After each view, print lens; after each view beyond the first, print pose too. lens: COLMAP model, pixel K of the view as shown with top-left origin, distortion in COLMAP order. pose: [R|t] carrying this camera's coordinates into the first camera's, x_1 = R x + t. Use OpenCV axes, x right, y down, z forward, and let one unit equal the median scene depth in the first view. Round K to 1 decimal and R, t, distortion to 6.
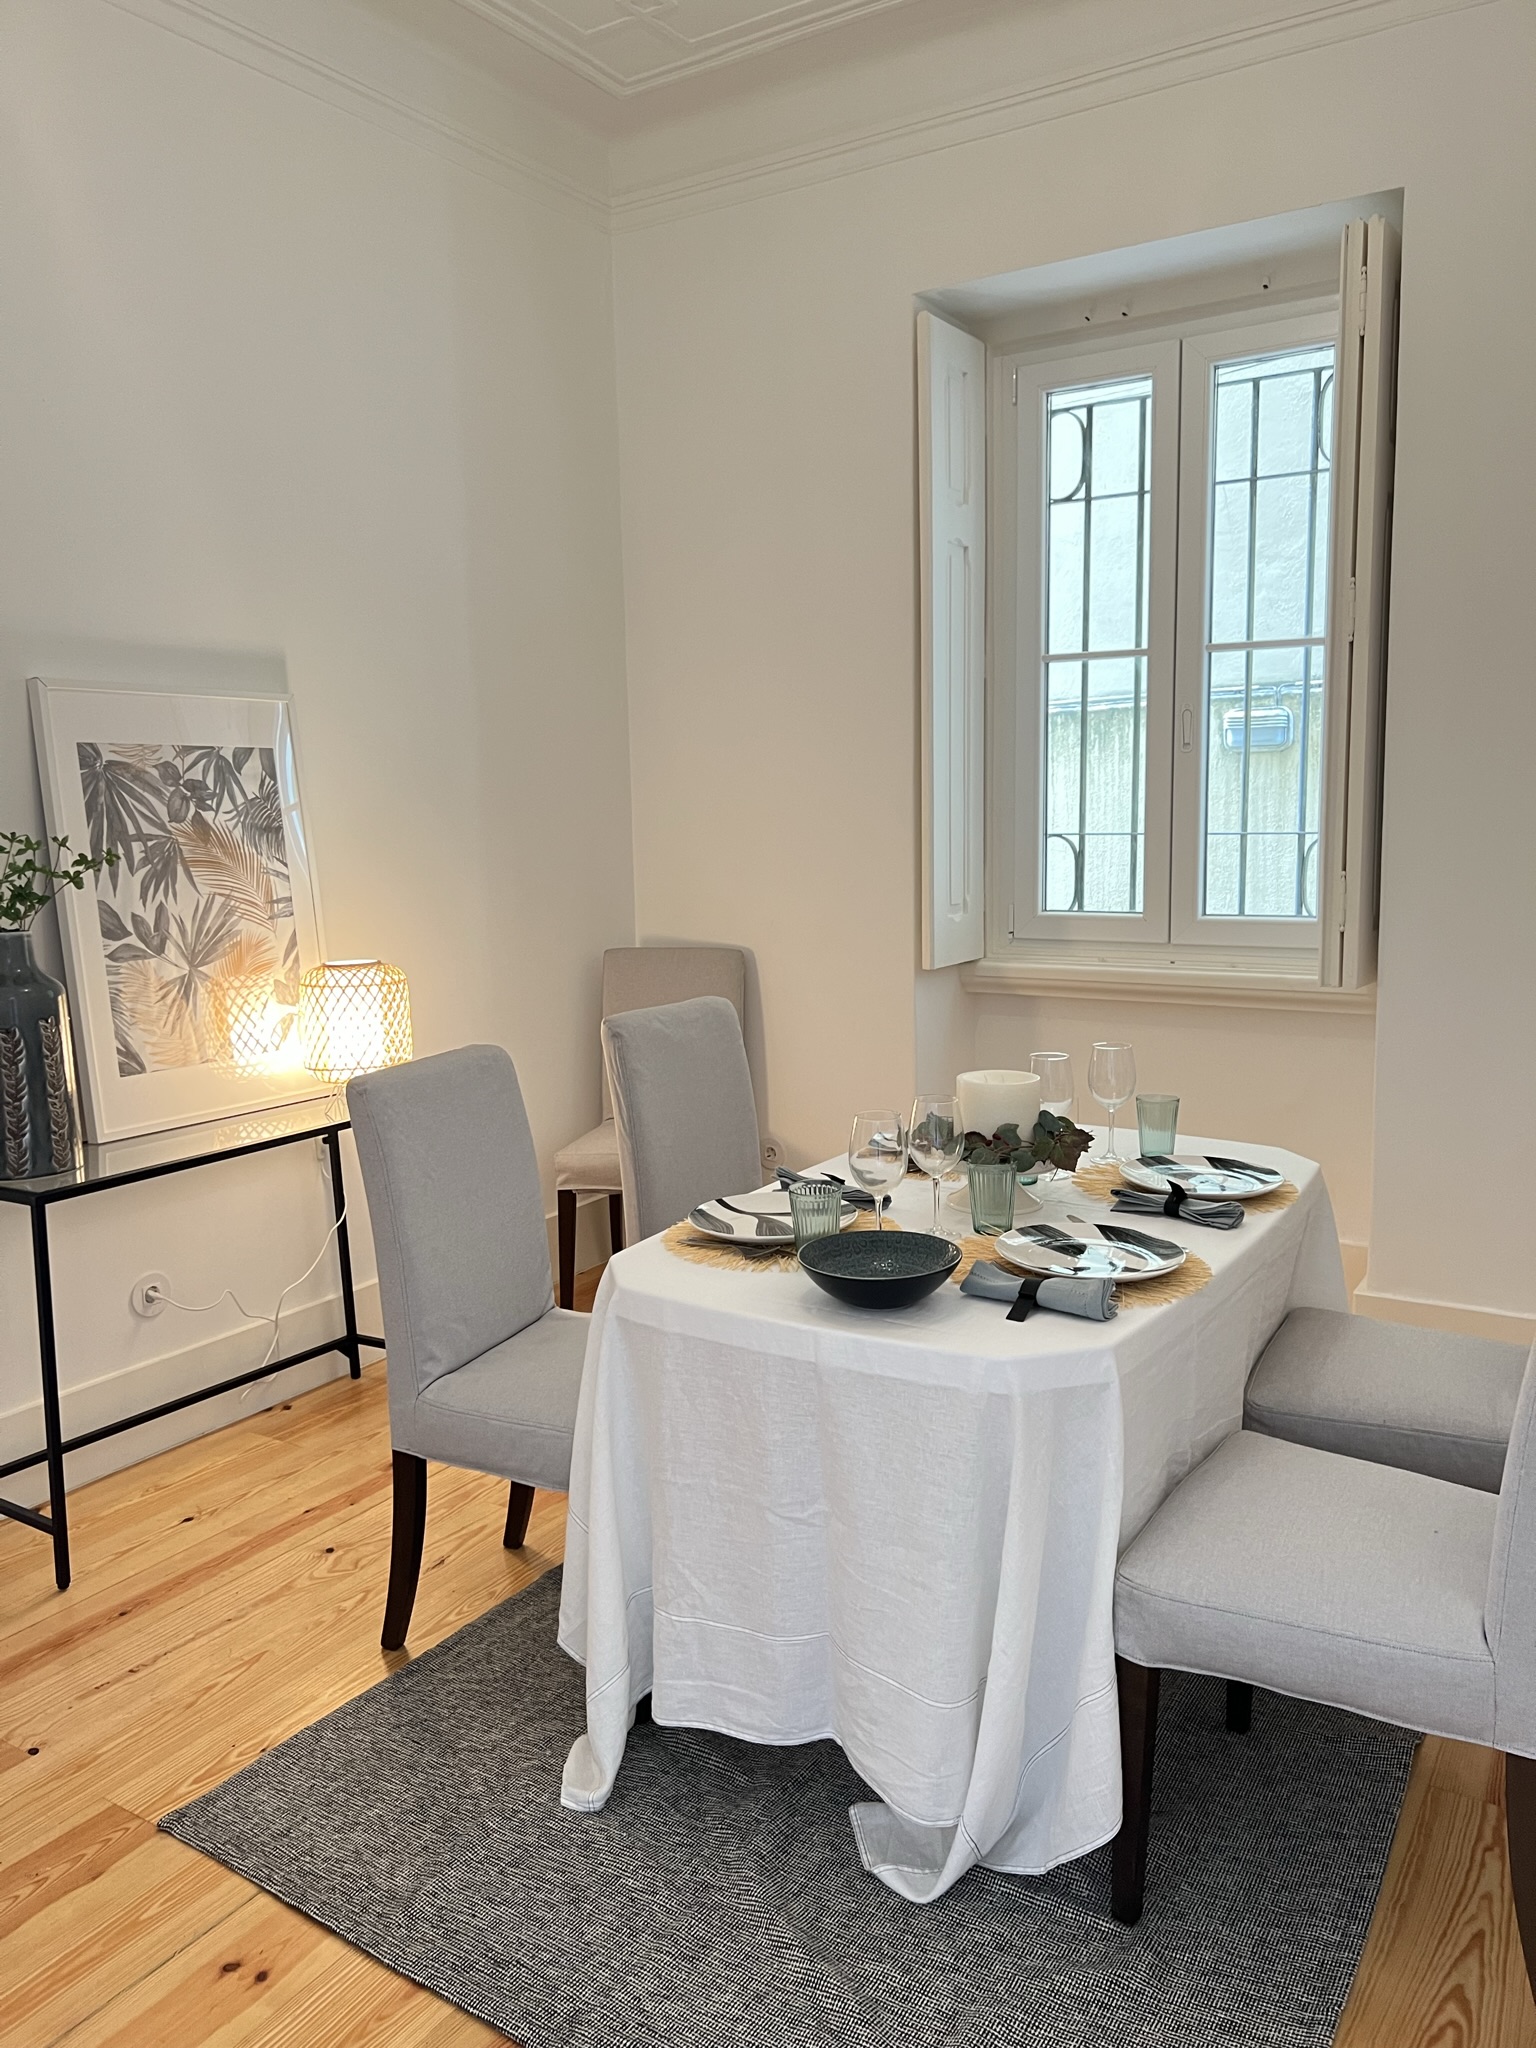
lens RADIAL K [[1551.3, 0, 768.0], [0, 1551.3, 1024.0], [0, 0, 1]] dist [0.136293, -0.290953]
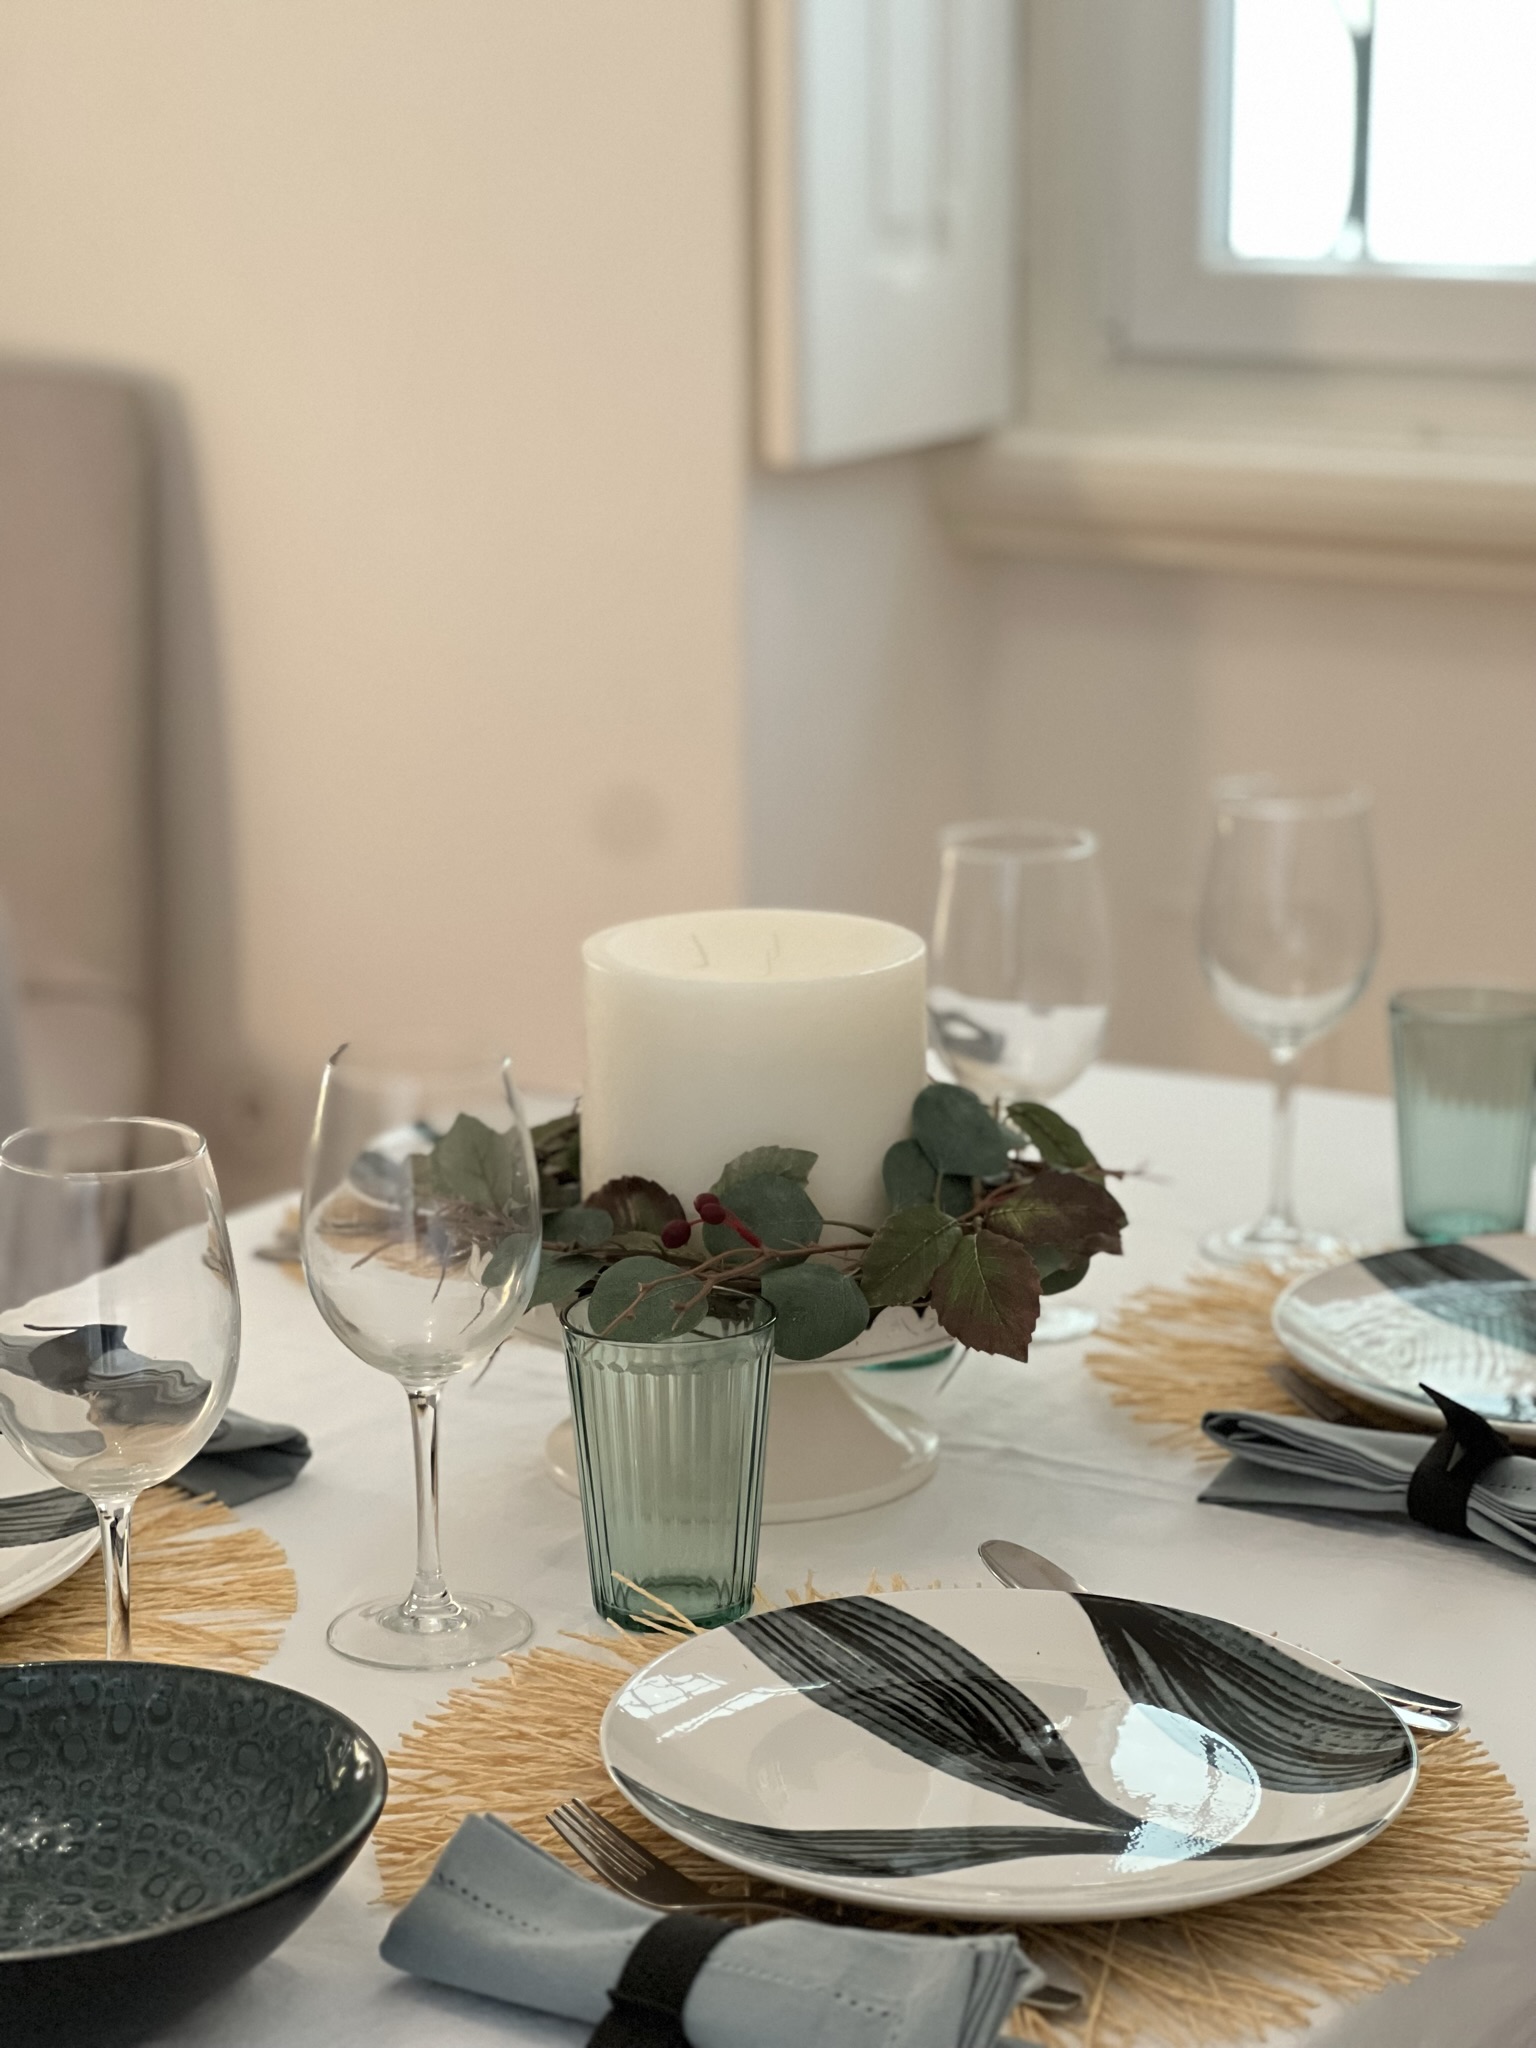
lens RADIAL K [[4662.2, 0, 768.0], [0, 4662.2, 1024.0], [0, 0, 1]] dist [-0.123652, 3.905887]
pose [[0.999592, 0.010951, 0.026385, 0.131376], [-0.013336, 0.995671, 0.091982, -0.019979], [-0.025263, -0.092296, 0.995411, 0.286177]]
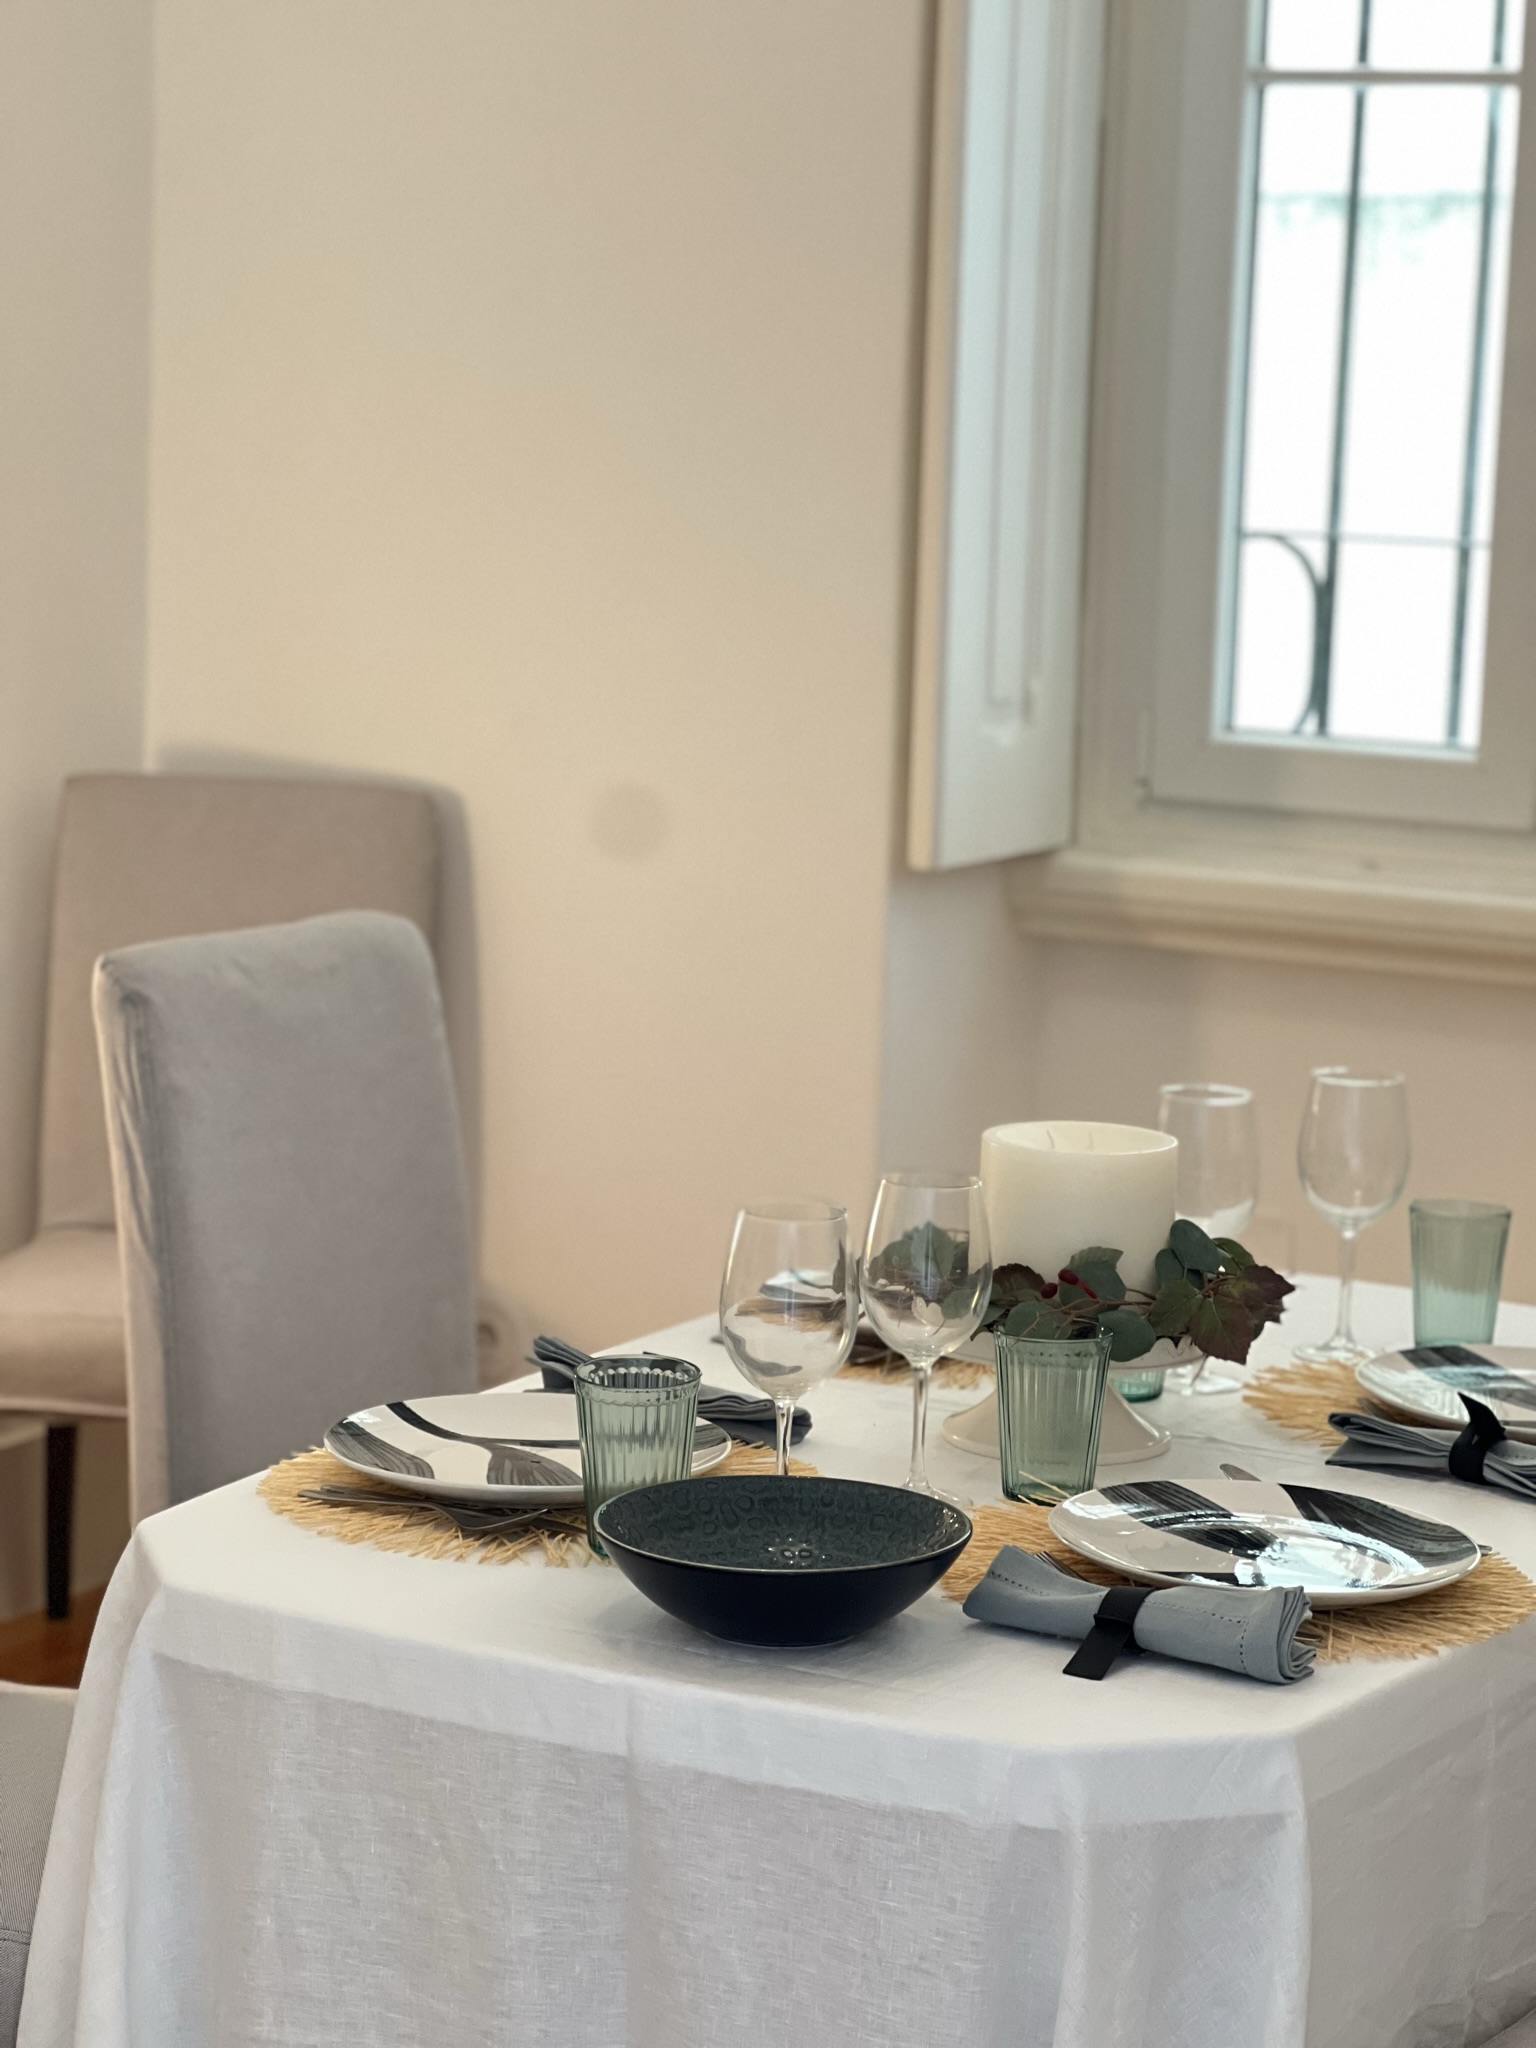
lens RADIAL K [[4662.2, 0, 768.0], [0, 4662.2, 1024.0], [0, 0, 1]] dist [-0.123652, 3.905887]
pose [[0.996476, 0.044887, 0.070864, -0.025386], [-0.045074, 0.998983, 0.001042, 0.006302], [-0.070745, -0.004233, 0.997485, -0.241435]]
